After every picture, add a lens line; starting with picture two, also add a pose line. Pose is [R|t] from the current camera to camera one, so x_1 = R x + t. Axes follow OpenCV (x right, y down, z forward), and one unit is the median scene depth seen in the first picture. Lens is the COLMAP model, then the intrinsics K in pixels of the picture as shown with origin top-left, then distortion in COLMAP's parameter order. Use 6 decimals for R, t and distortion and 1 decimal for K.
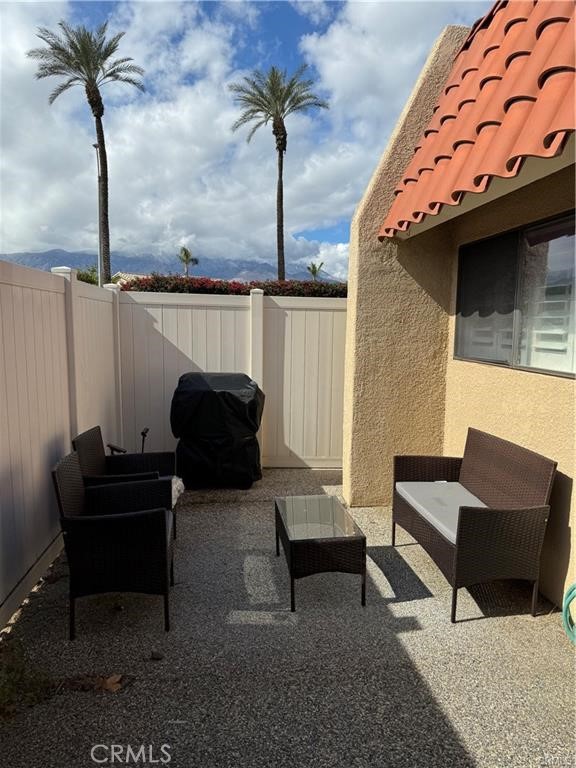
lens RADIAL K [[535.4, 0, 288.2], [0, 535.4, 387.7], [0, 0, 1]] dist [0.076023, -0.097379]
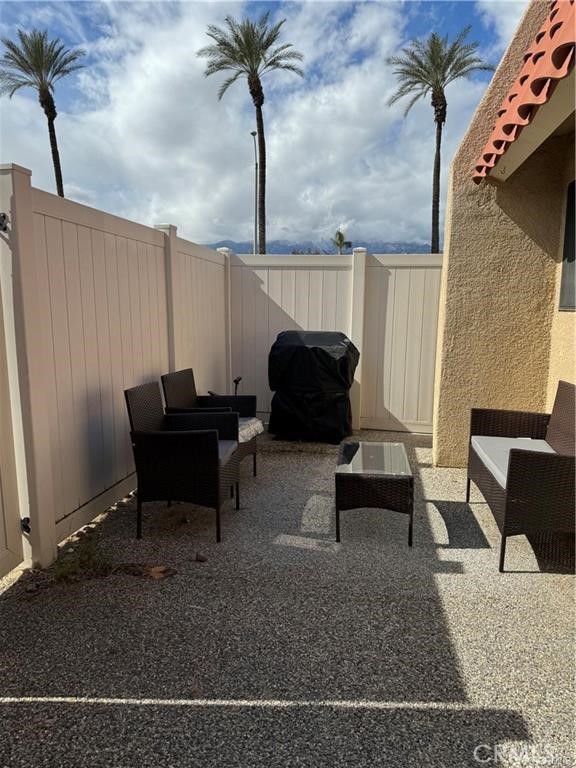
lens RADIAL K [[535.4, 0, 288.2], [0, 535.4, 387.7], [0, 0, 1]] dist [0.076023, -0.097379]
pose [[0.961415, 0.038251, -0.272430, 0.114998], [-0.030264, 0.998982, 0.033463, 0.054655], [0.273432, -0.023927, 0.961594, -0.002225]]
